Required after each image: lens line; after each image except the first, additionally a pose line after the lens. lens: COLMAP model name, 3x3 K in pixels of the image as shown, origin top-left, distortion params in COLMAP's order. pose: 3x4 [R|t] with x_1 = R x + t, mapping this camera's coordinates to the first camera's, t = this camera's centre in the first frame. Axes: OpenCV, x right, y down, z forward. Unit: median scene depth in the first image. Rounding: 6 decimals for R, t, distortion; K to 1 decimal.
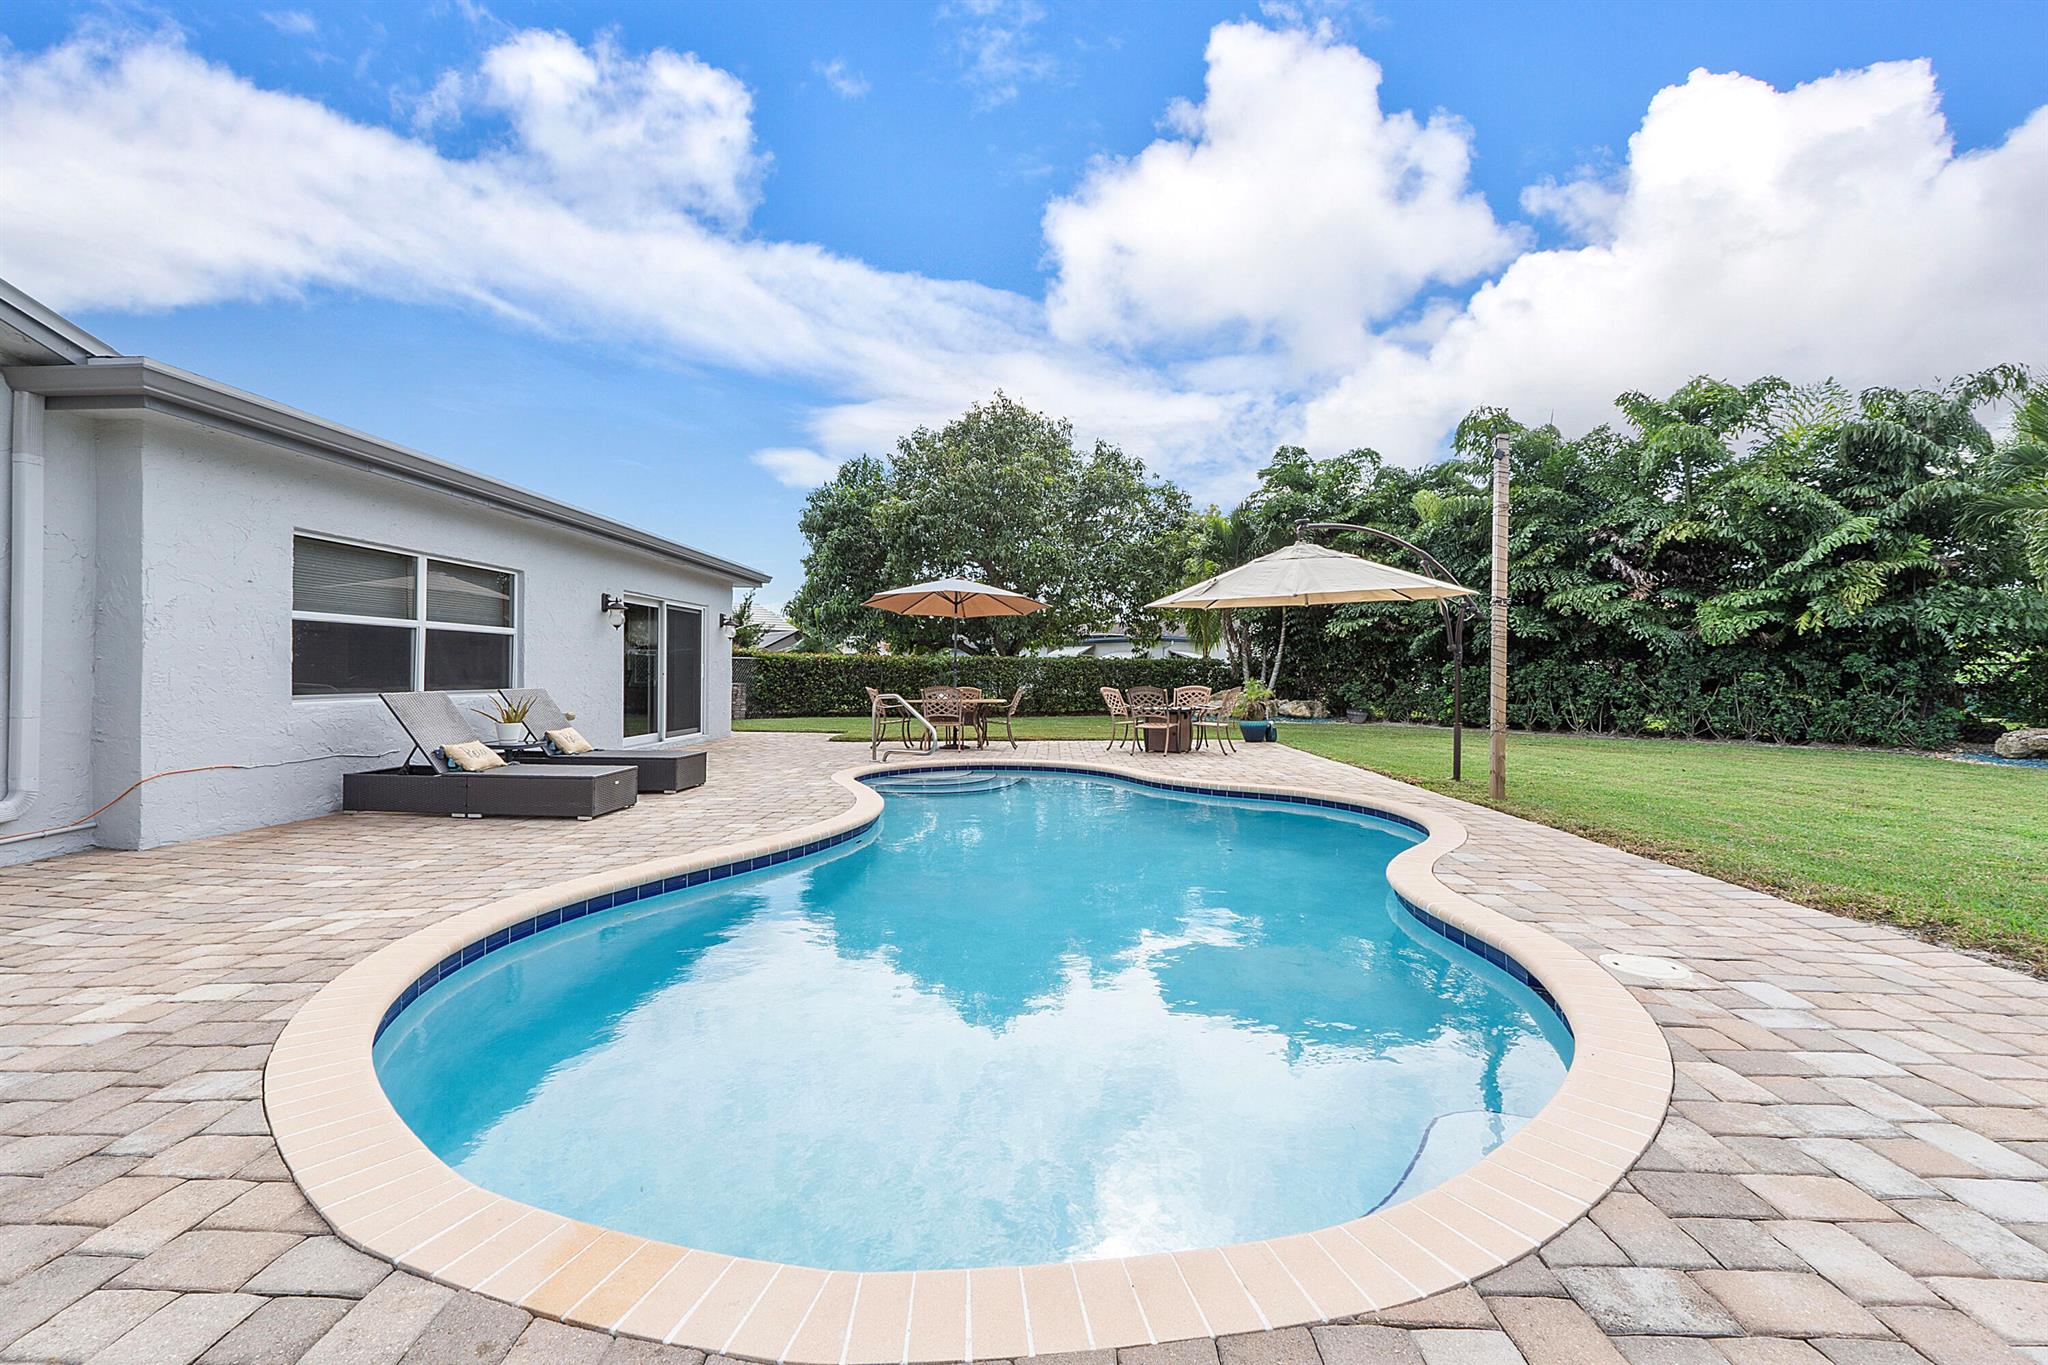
lens RADIAL K [[866.5, 0, 1021.7], [0, 866.5, 666.5], [0, 0, 1]] dist [-0.005790, -0.000969]
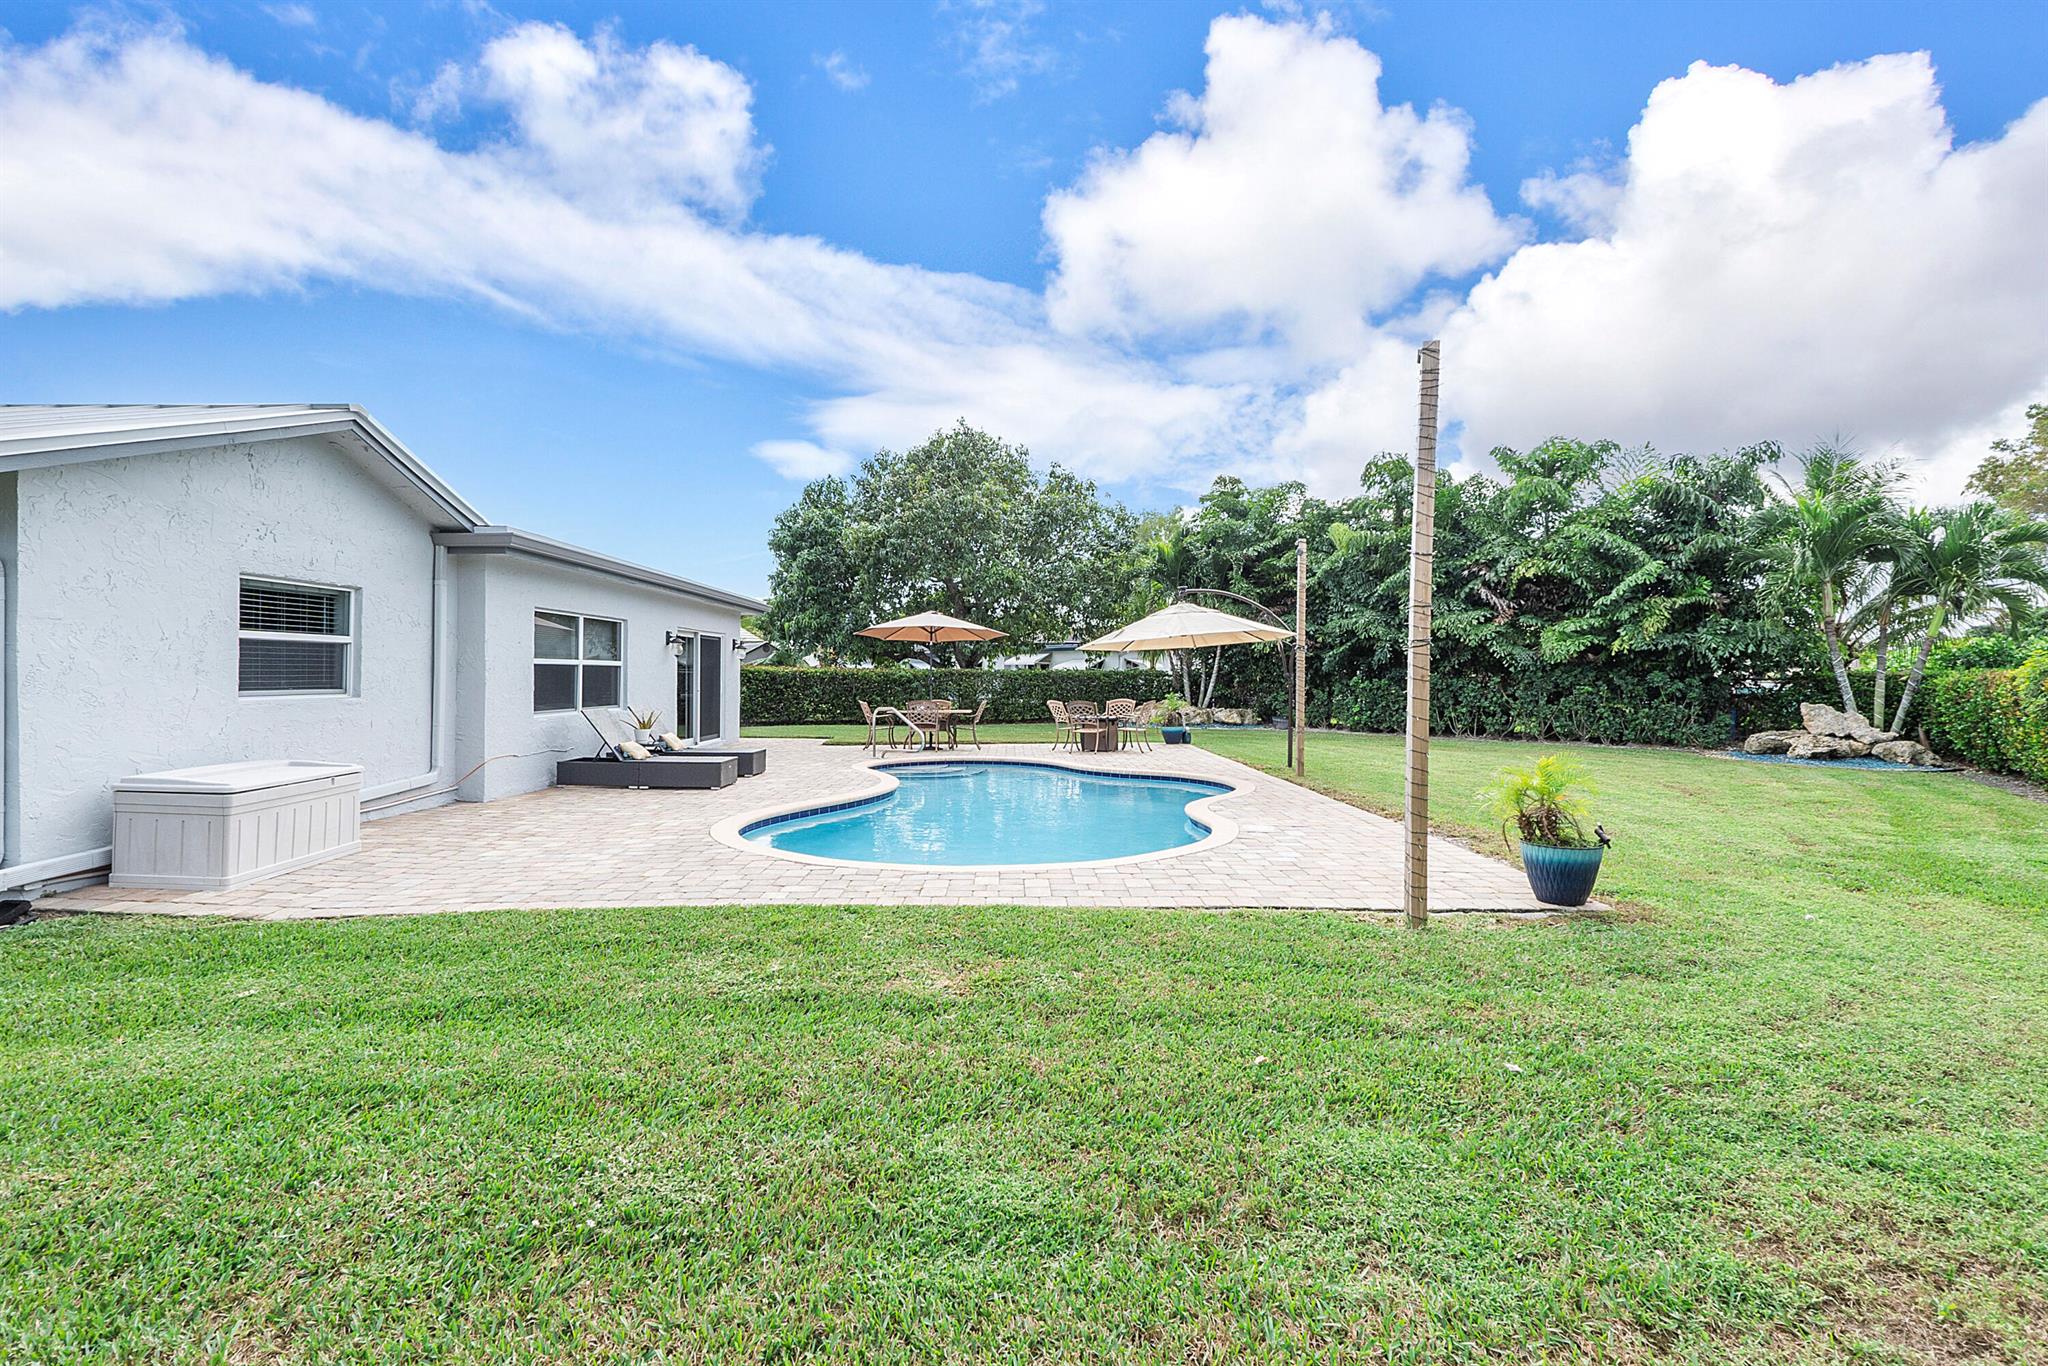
lens RADIAL K [[1060.1, 0, 1035.8], [0, 1060.1, 681.5], [0, 0, 1]] dist [0.005689, 0.000260]
pose [[0.998209, -0.001517, 0.059798, -0.014849], [0.000534, 0.999864, 0.016459, -0.023657], [-0.059815, -0.016397, 0.998075, -0.438857]]
